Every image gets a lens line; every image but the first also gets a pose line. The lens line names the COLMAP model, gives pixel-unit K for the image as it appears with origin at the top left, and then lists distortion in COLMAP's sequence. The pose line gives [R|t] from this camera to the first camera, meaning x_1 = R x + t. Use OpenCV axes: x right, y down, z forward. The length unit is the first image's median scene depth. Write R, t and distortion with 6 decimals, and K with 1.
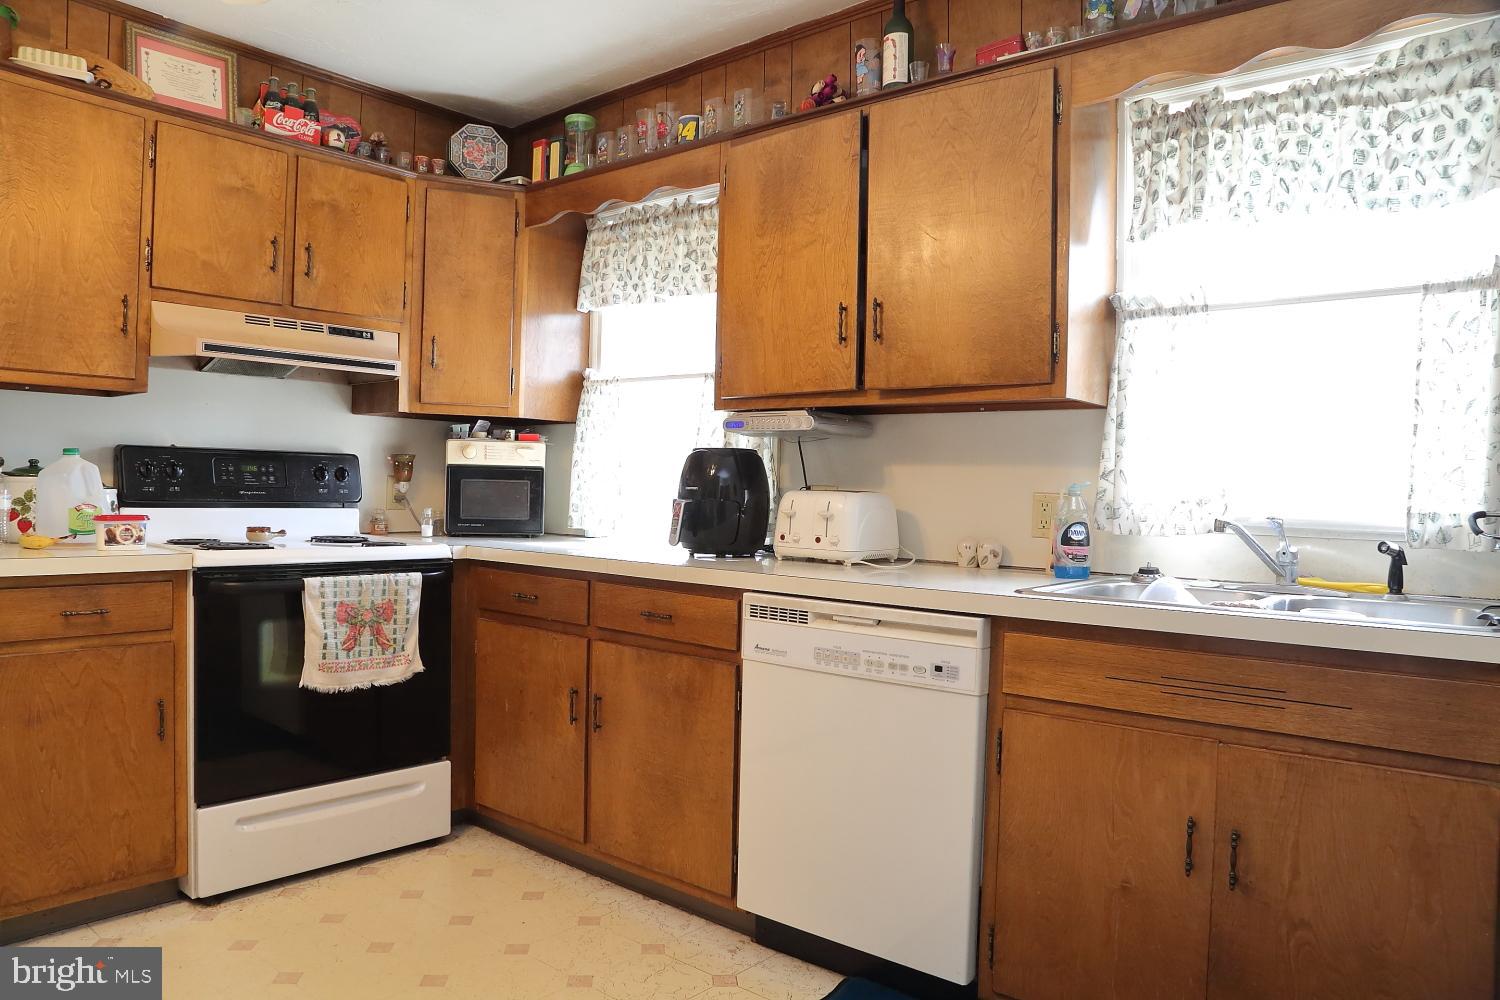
lens RADIAL K [[1033.1, 0, 750.0], [0, 1033.1, 500.0], [0, 0, 1]] dist [-0.086641, 0.069657]
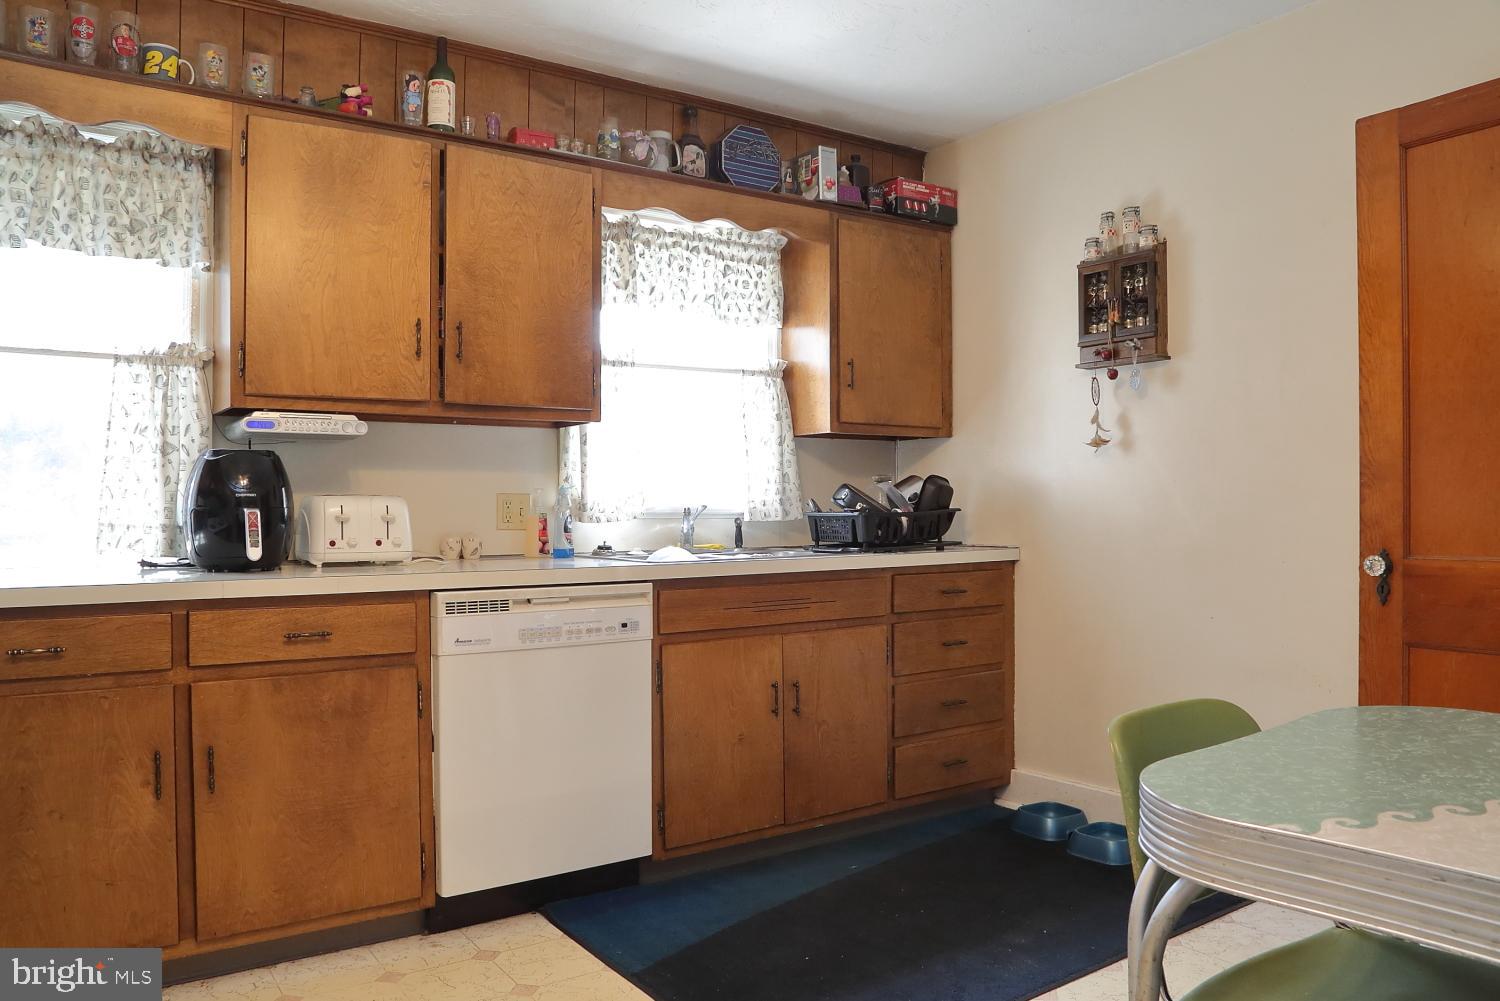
lens RADIAL K [[1065.2, 0, 751.4], [0, 1065.2, 493.6], [0, 0, 1]] dist [-0.001248, 0.000519]
pose [[0.301650, -0.017107, 0.953265, -0.972658], [0.022301, 0.999692, 0.010883, -0.016018], [-0.953158, 0.017976, 0.301939, 0.381551]]
